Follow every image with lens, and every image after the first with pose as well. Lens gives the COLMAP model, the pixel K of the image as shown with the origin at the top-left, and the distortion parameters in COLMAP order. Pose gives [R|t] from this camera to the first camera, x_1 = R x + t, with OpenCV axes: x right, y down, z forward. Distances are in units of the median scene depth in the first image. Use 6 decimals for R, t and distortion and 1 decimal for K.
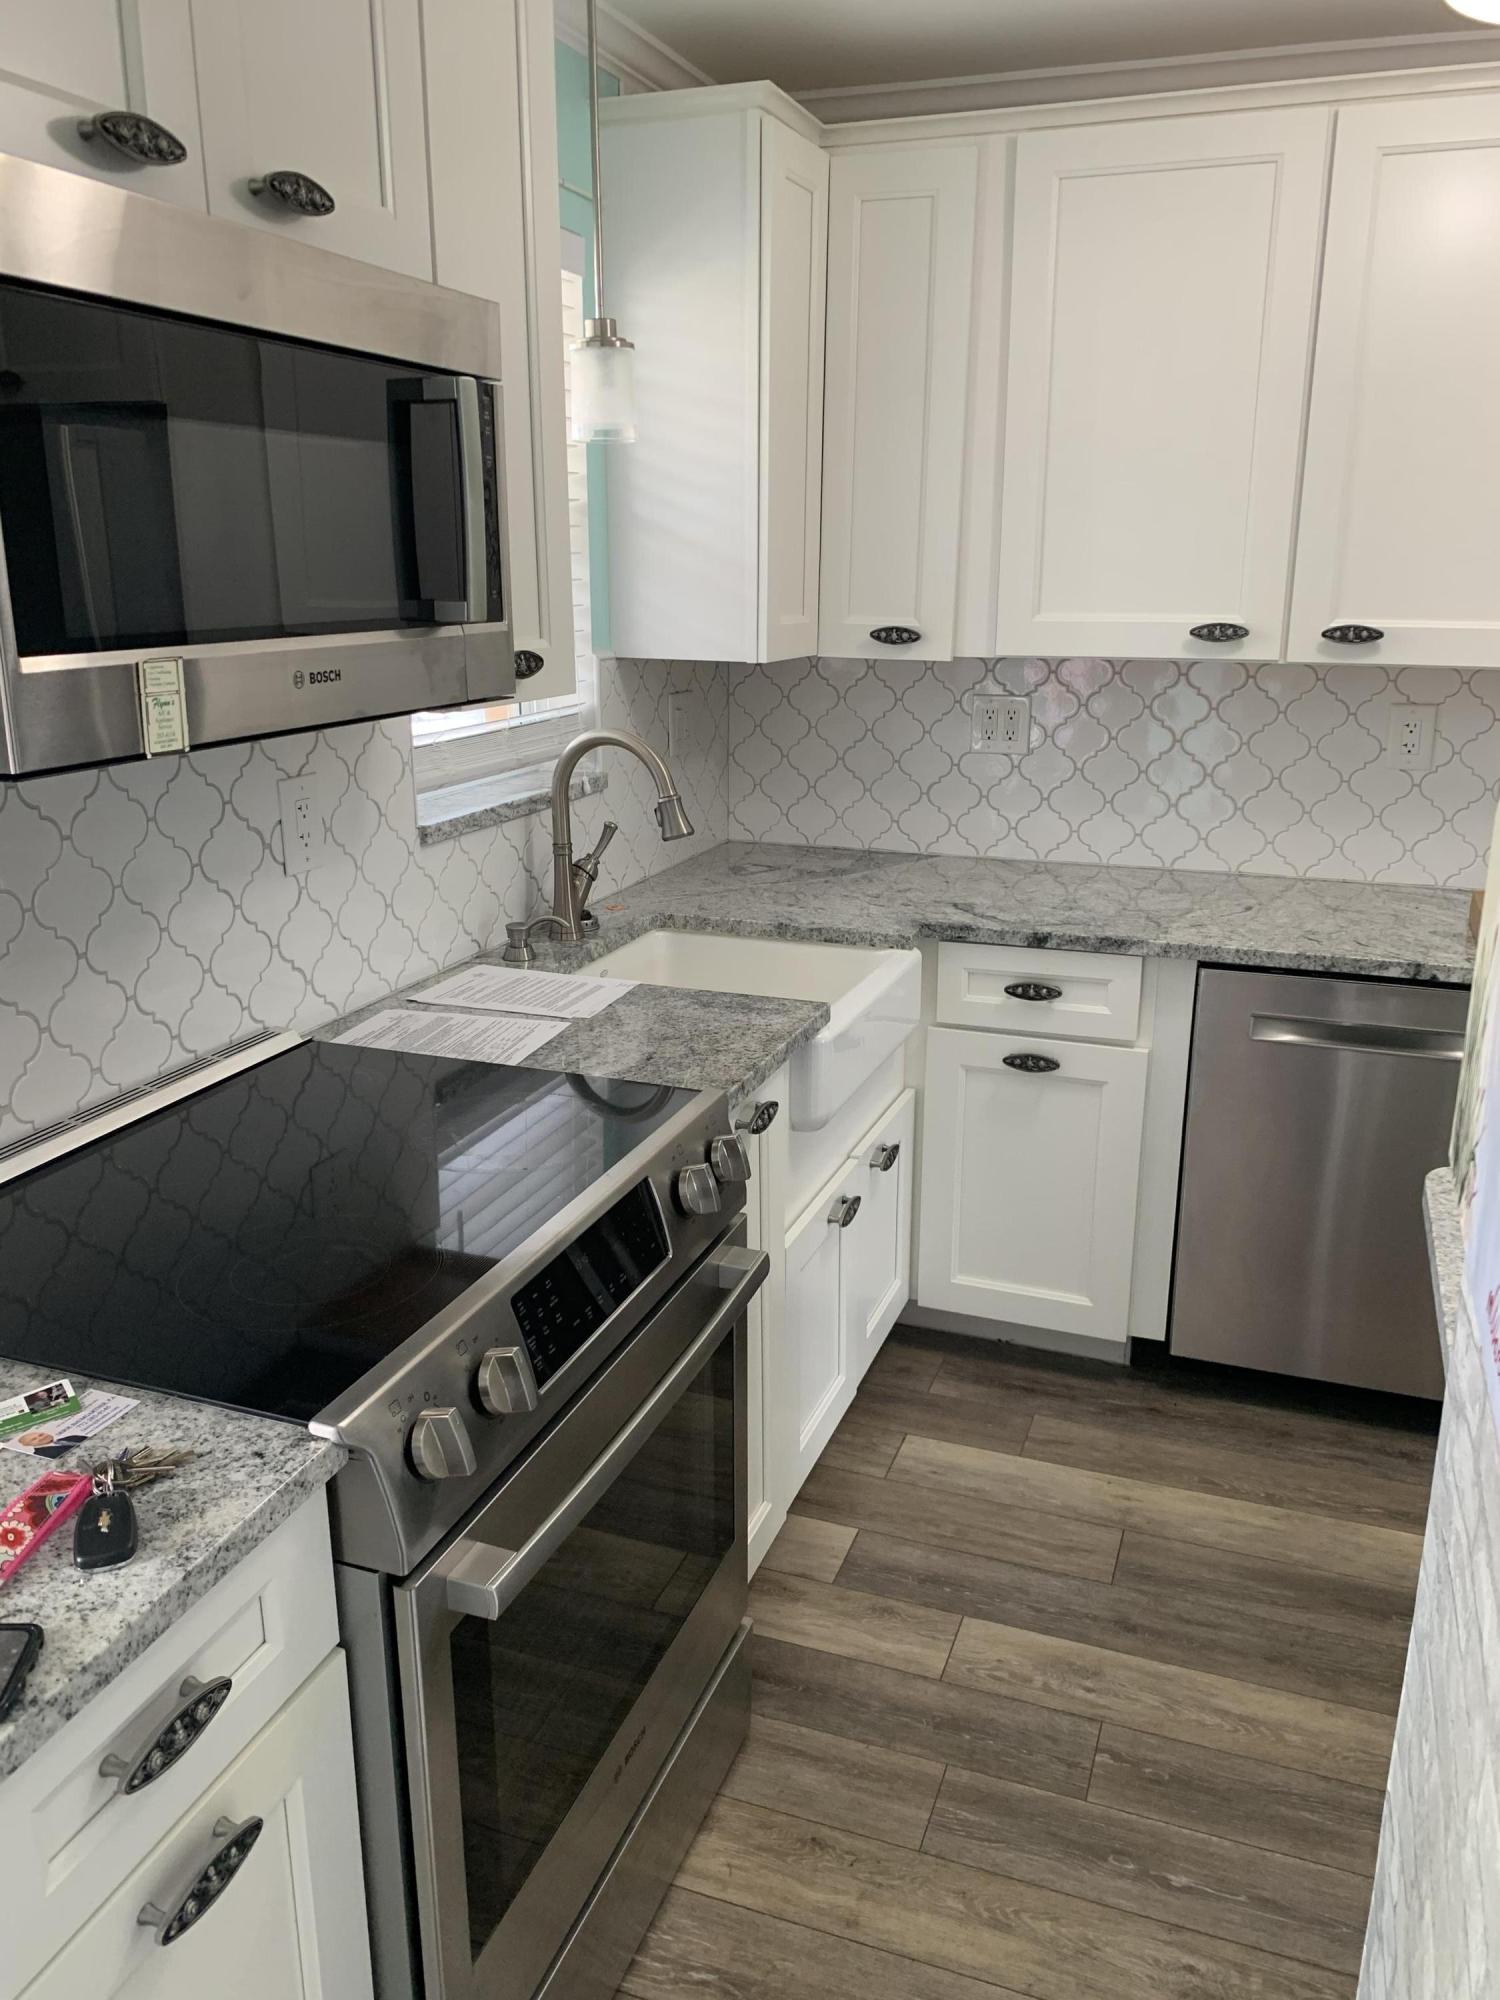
lens RADIAL K [[1531.6, 0, 752.8], [0, 1531.6, 997.1], [0, 0, 1]] dist [-0.002592, -0.000909]
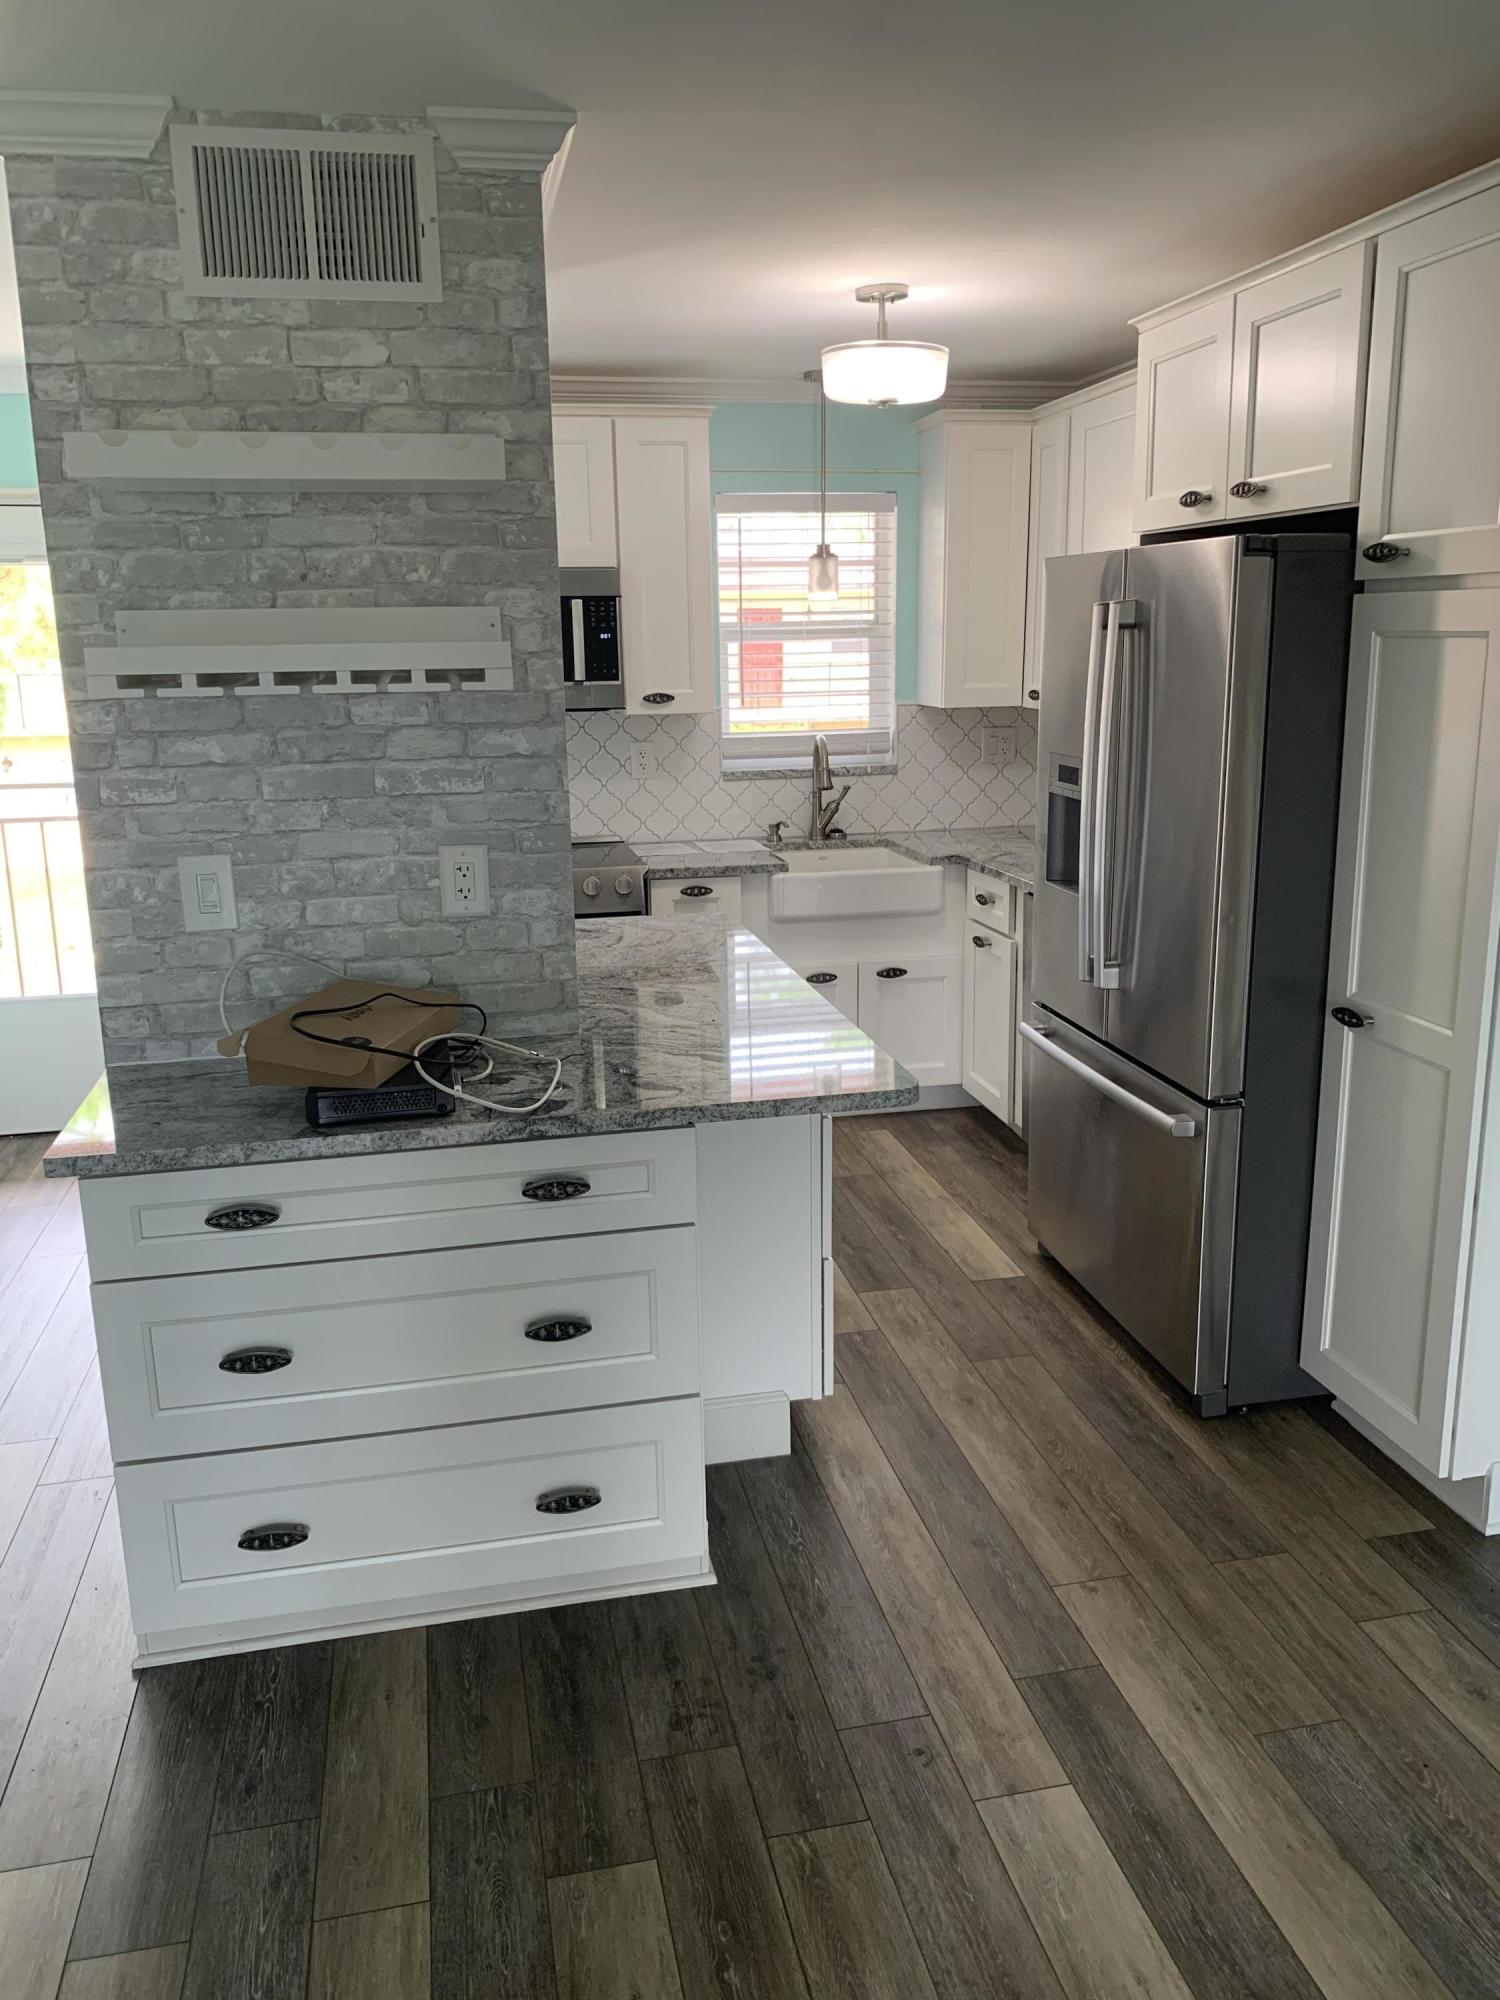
lens RADIAL K [[1531.6, 0, 748.7], [0, 1531.6, 1001.0], [0, 0, 1]] dist [-0.002592, -0.000909]
pose [[0.530099, 0.184504, -0.827619, 1.580232], [-0.213922, 0.973568, 0.080022, 0.027558], [0.820508, 0.134626, 0.555556, -0.176039]]
